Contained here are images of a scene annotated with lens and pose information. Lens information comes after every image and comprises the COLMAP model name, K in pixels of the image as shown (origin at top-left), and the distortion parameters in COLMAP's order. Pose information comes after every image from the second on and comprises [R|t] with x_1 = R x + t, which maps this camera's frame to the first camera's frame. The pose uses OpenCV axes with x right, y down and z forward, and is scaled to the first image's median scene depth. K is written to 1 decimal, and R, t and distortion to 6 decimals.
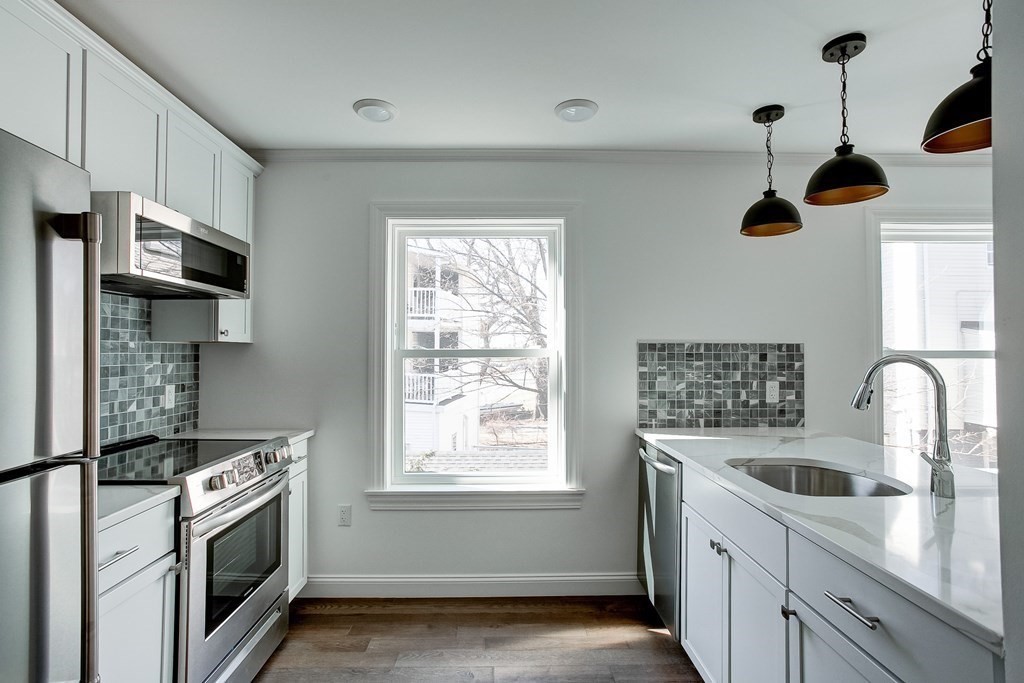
lens RADIAL K [[490.8, 0, 504.2], [0, 490.8, 342.8], [0, 0, 1]] dist [-0.054362, 0.038285]
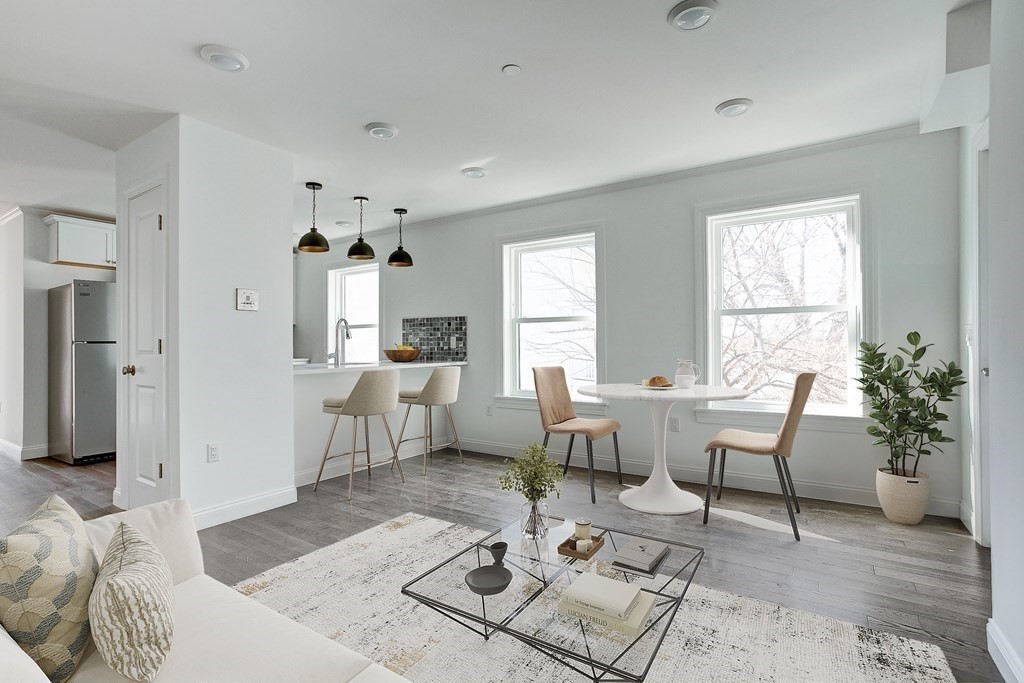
lens RADIAL K [[490.8, 0, 504.2], [0, 490.8, 342.8], [0, 0, 1]] dist [-0.054362, 0.038285]
pose [[0.824598, -0.006958, -0.565676, 1.801352], [0.015422, 0.999829, 0.010181, 0.086635], [0.565509, -0.017119, 0.824565, -0.464615]]
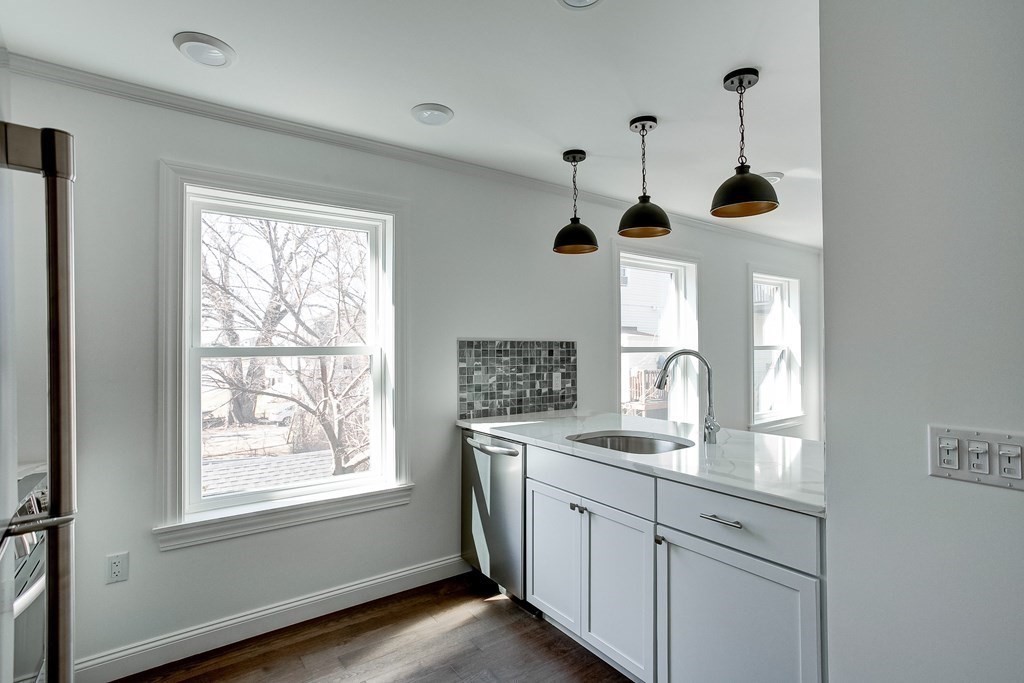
lens RADIAL K [[490.8, 0, 504.2], [0, 490.8, 342.8], [0, 0, 1]] dist [-0.054362, 0.038285]
pose [[0.832564, 0.001745, 0.553926, -0.240027], [-0.004461, 0.999984, 0.003554, 0.000928], [-0.553911, -0.005430, 0.832558, 0.047217]]
